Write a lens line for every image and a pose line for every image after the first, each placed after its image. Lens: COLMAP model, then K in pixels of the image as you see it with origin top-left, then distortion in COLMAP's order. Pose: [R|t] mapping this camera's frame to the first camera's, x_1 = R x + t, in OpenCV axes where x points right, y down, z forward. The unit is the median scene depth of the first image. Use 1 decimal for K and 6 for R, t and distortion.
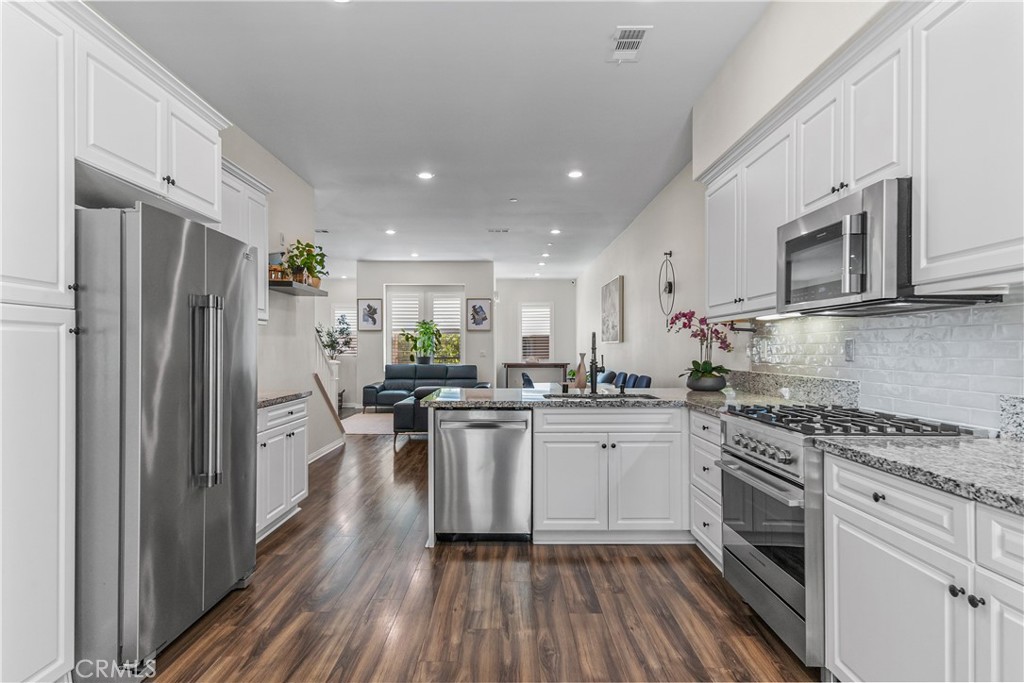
lens RADIAL K [[544.6, 0, 500.9], [0, 544.6, 348.7], [0, 0, 1]] dist [0.002816, -0.000508]
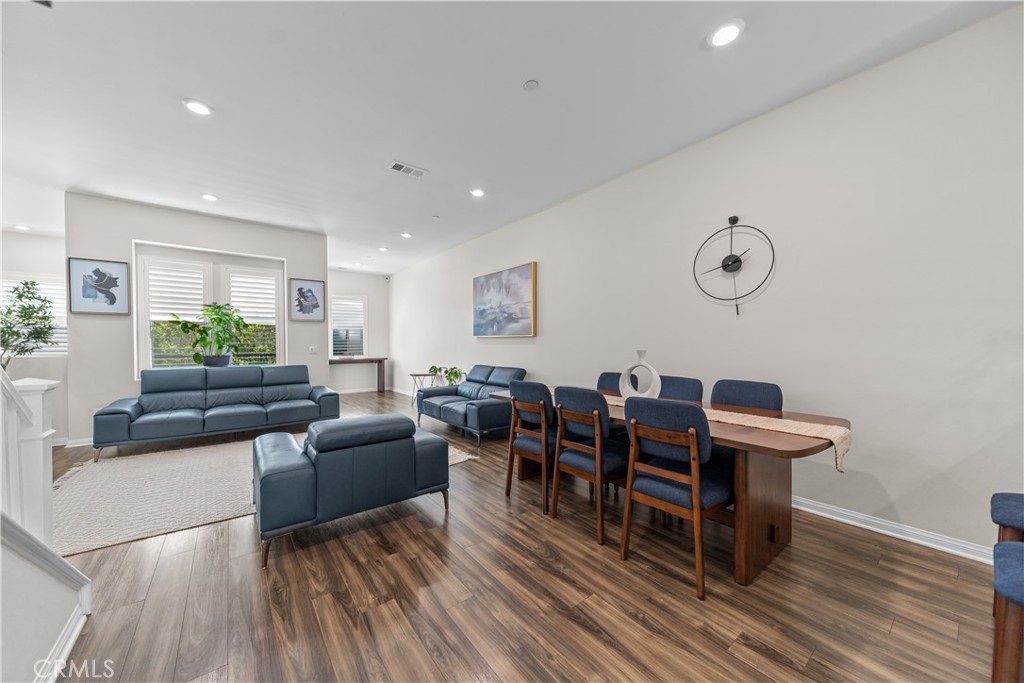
lens RADIAL K [[364.8, 0, 505.9], [0, 364.8, 346.7], [0, 0, 1]] dist [0.006276, -0.000516]
pose [[0.789128, -0.007278, 0.614185, -0.368879], [0.002405, 0.999959, 0.008759, 0.000613], [-0.614224, -0.005435, 0.789113, 1.098300]]
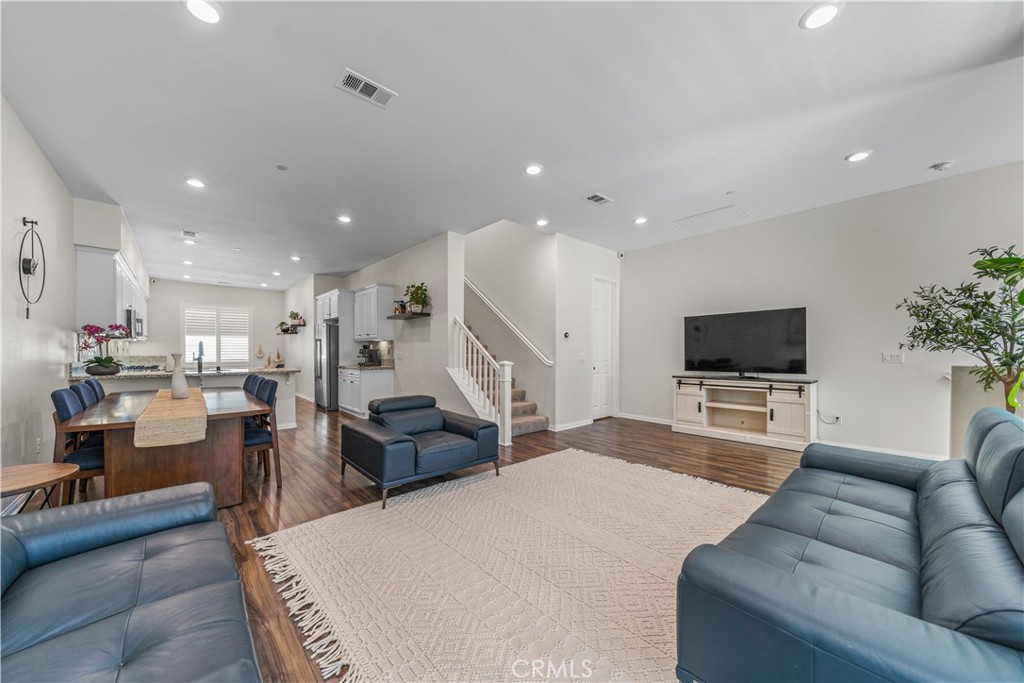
lens RADIAL K [[364.3, 0, 506.2], [0, 364.3, 352.2], [0, 0, 1]] dist [0.007488, -0.000012]
pose [[-0.735775, 0.002628, -0.677221, 0.239362], [0.000493, 0.999994, 0.003344, 0.008259], [0.677226, 0.002127, -0.735772, 2.547677]]
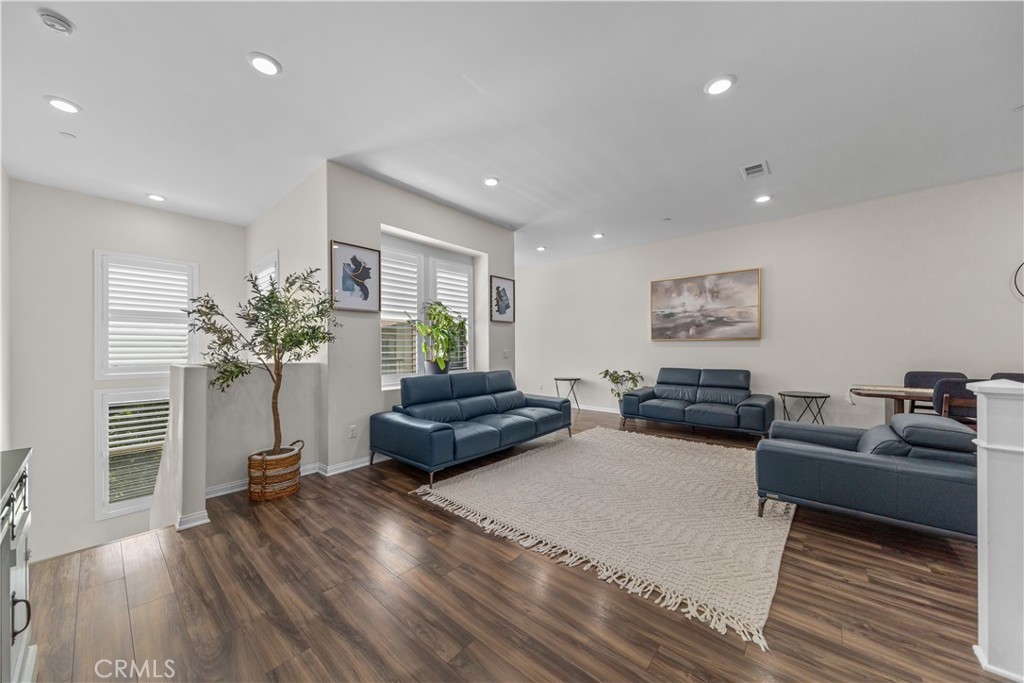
lens RADIAL K [[360.6, 0, 500.2], [0, 360.6, 344.8], [0, 0, 1]] dist [0.012876, -0.004063]
pose [[0.655900, 0.004482, 0.754835, -1.078409], [0.005049, 0.999934, -0.010325, 0.005118], [-0.754831, 0.010583, 0.655834, 1.840222]]
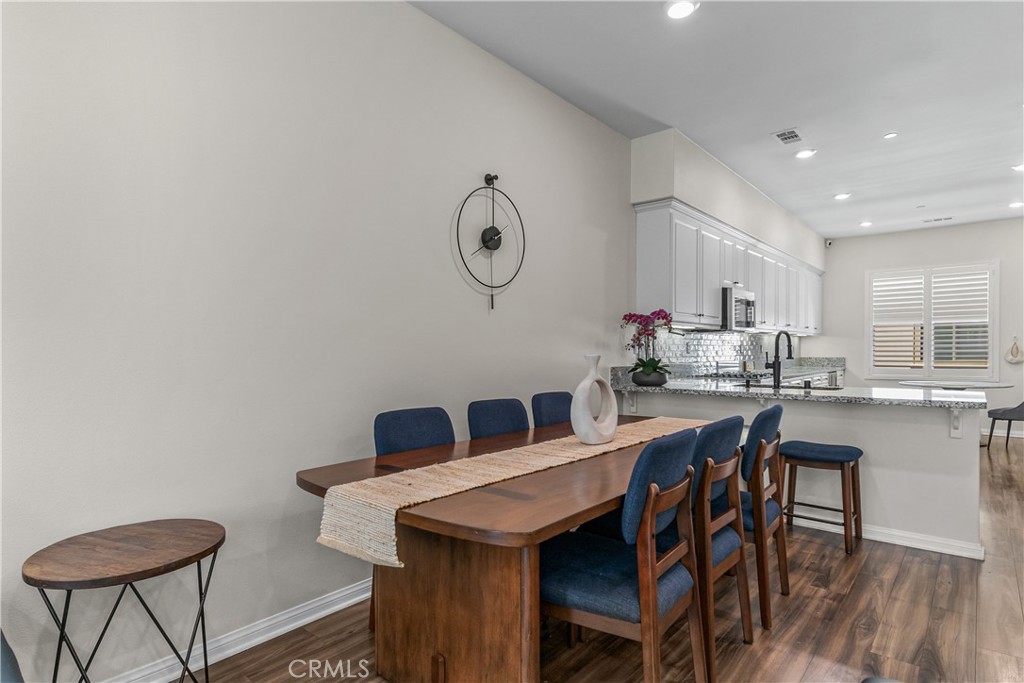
lens RADIAL K [[548.1, 0, 495.6], [0, 548.1, 357.3], [0, 0, 1]] dist [0.014539, -0.000550]
pose [[-0.763759, -0.004652, 0.645485, -0.090303], [0.003031, 0.999937, 0.010793, 0.008395], [-0.645494, 0.010200, -0.763697, 2.006399]]
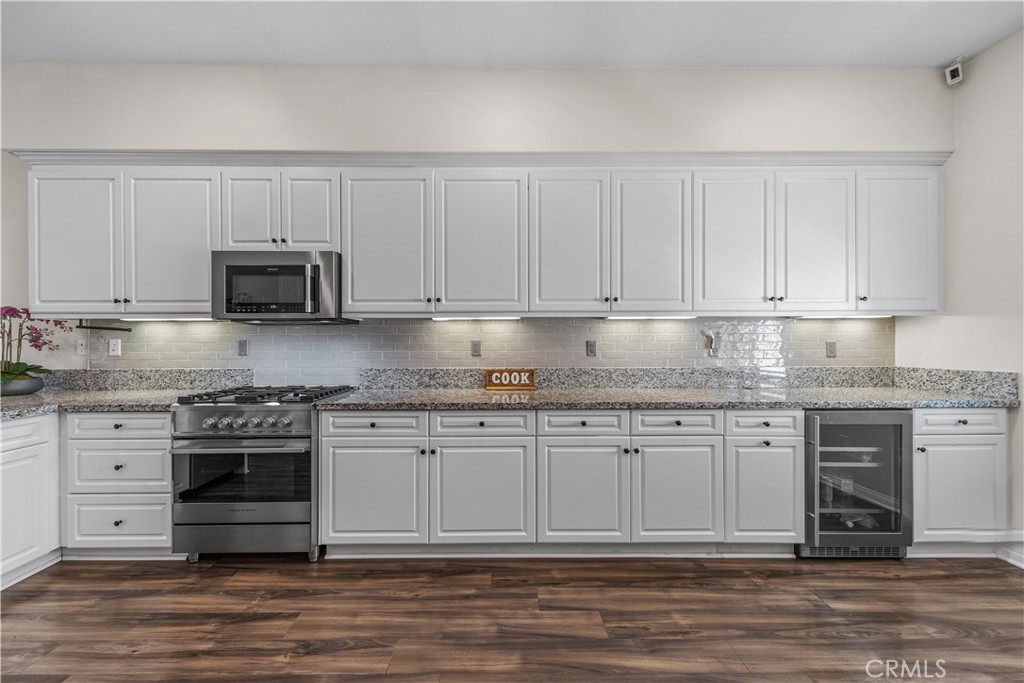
lens RADIAL K [[360.6, 0, 500.2], [0, 360.6, 344.8], [0, 0, 1]] dist [0.012876, -0.004063]
pose [[-0.023008, 0.001894, 0.999733, -0.222844], [0.000995, 0.999998, -0.001872, -0.001541], [-0.999735, 0.000951, -0.023010, 0.225441]]
